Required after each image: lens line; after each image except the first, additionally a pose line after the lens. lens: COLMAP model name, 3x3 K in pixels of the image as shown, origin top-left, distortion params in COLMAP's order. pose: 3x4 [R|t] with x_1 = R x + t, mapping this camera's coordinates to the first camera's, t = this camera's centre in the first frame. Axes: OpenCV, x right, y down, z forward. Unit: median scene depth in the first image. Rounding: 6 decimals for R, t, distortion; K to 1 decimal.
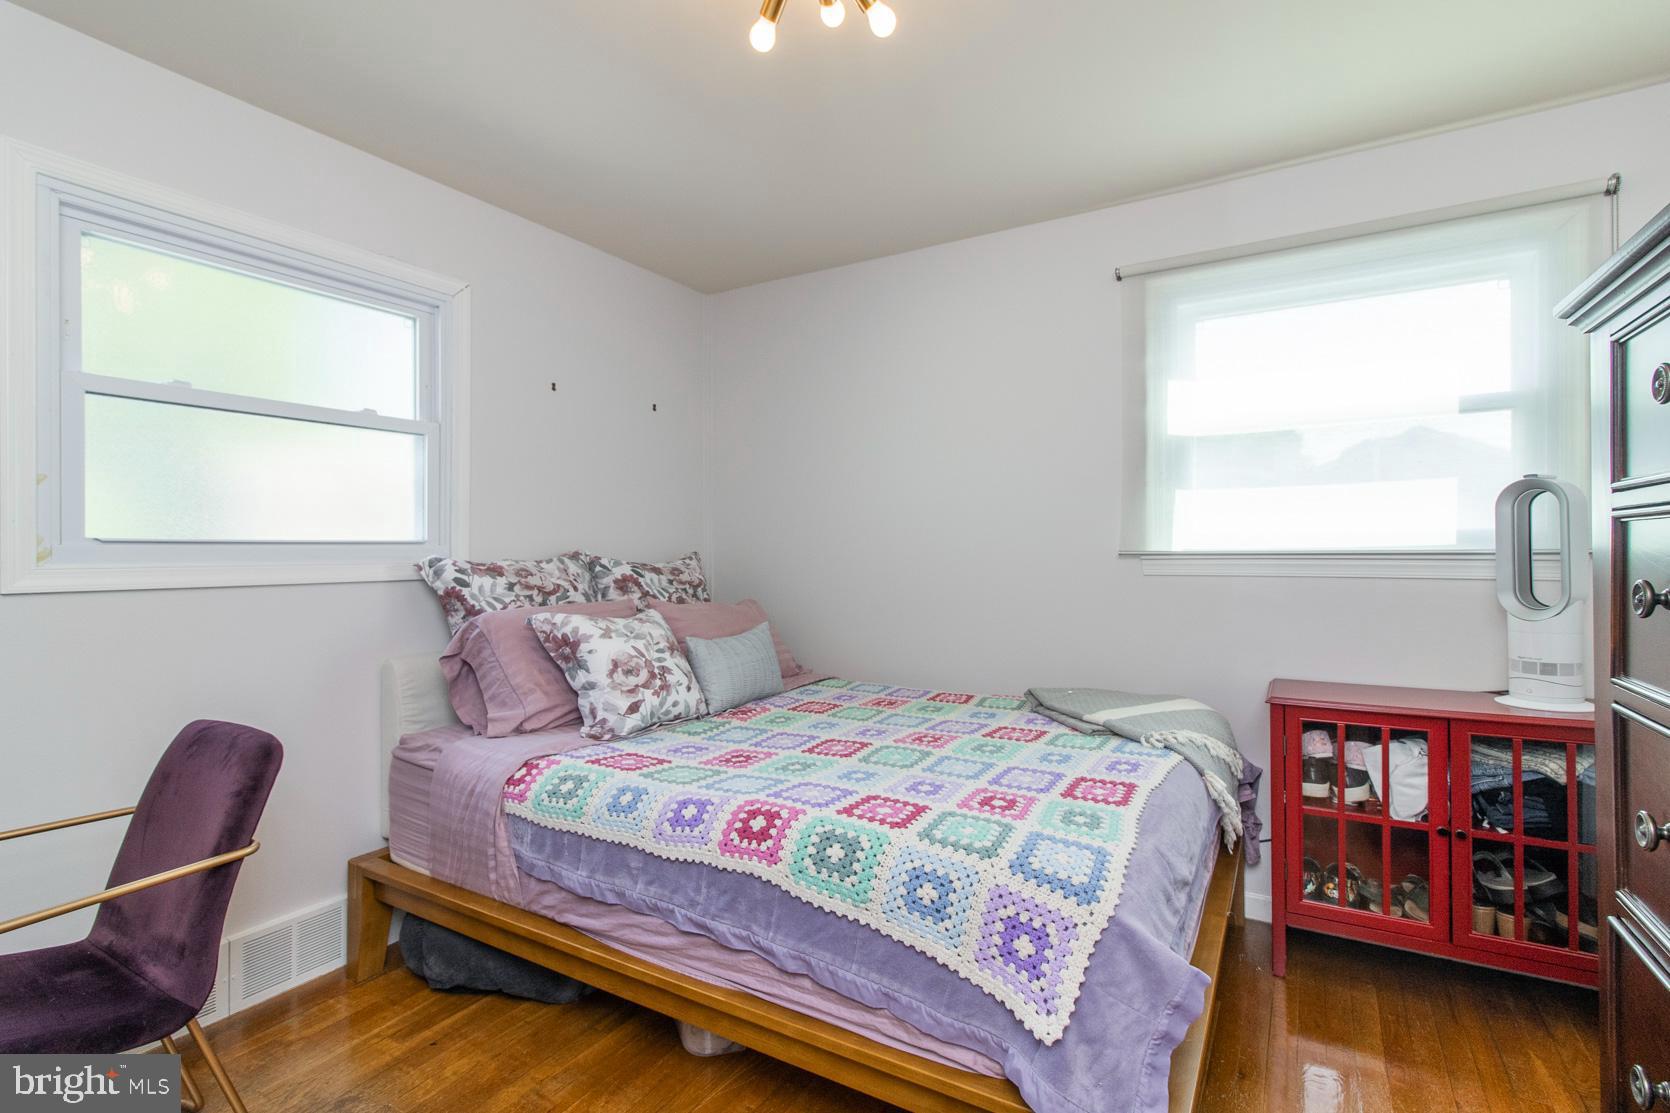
lens RADIAL K [[768.6, 0, 848.9], [0, 768.6, 555.5], [0, 0, 1]] dist [0.014748, 0.000767]
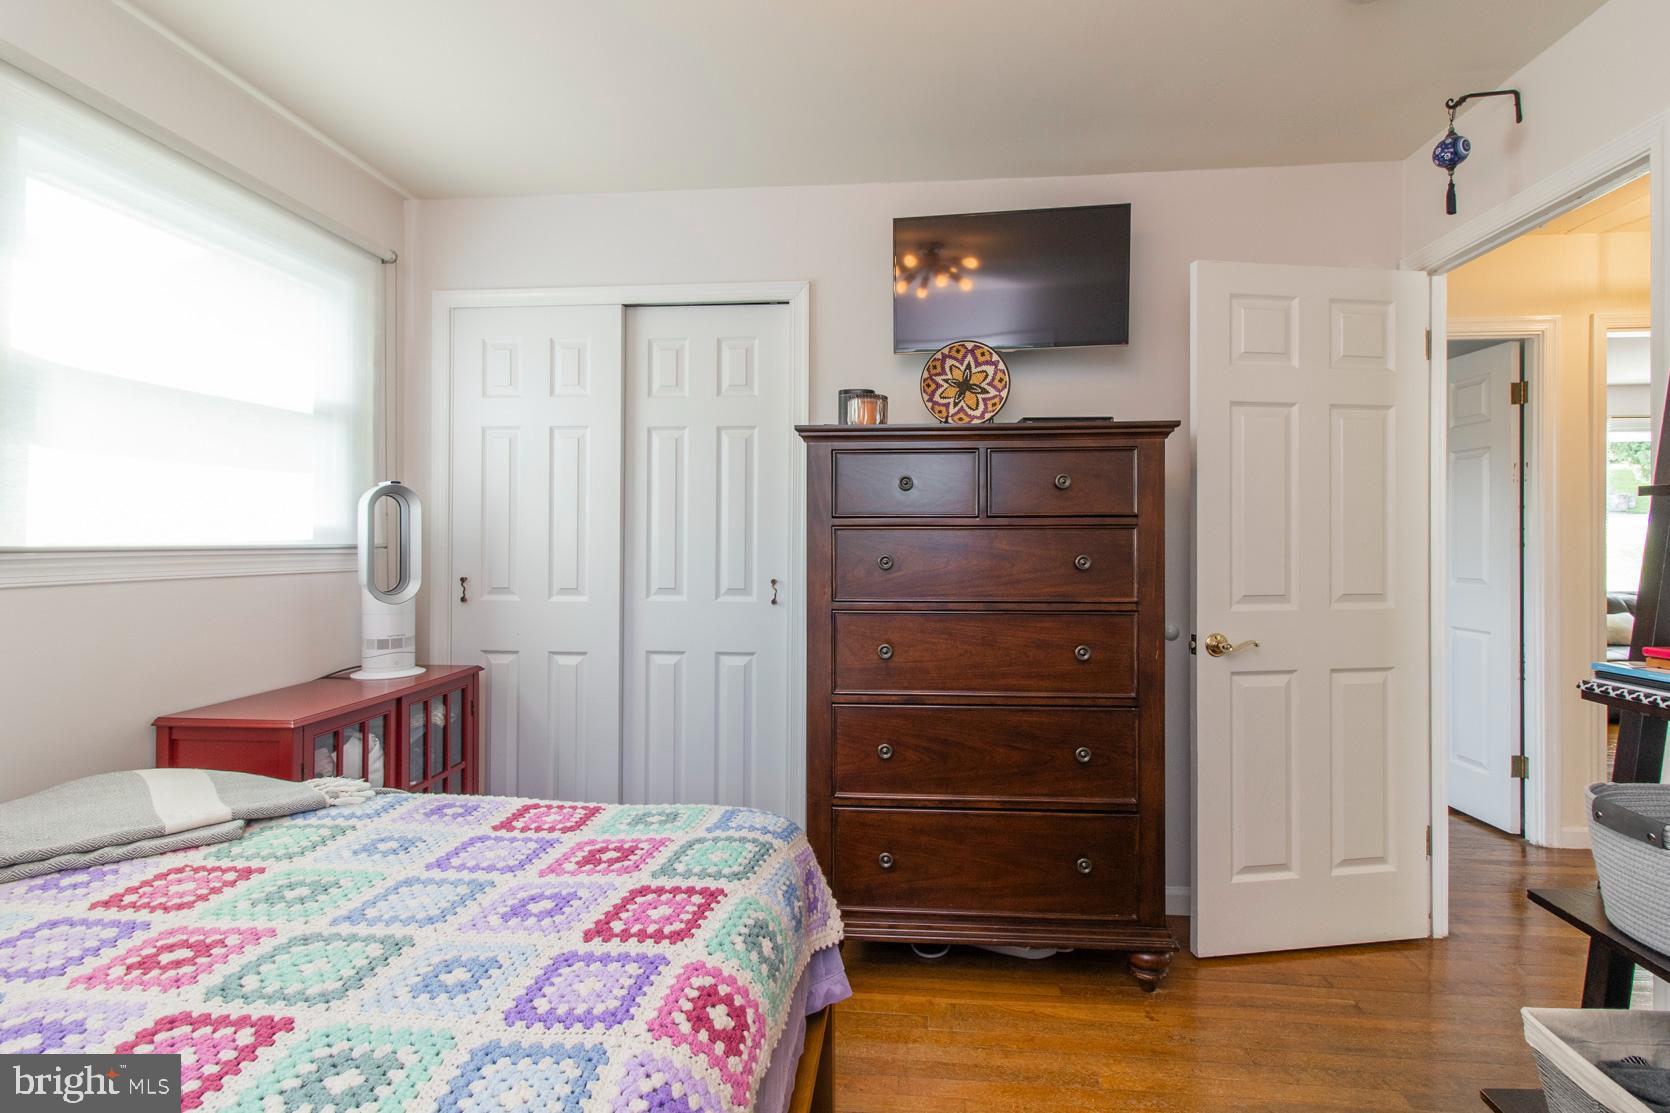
lens RADIAL K [[768.6, 0, 850.6], [0, 768.6, 549.5], [0, 0, 1]] dist [0.014748, 0.000767]
pose [[-0.432447, -0.003995, 0.901650, -0.633765], [-0.007763, 0.999970, 0.000708, -0.013111], [-0.901626, -0.006694, -0.432465, 1.060007]]
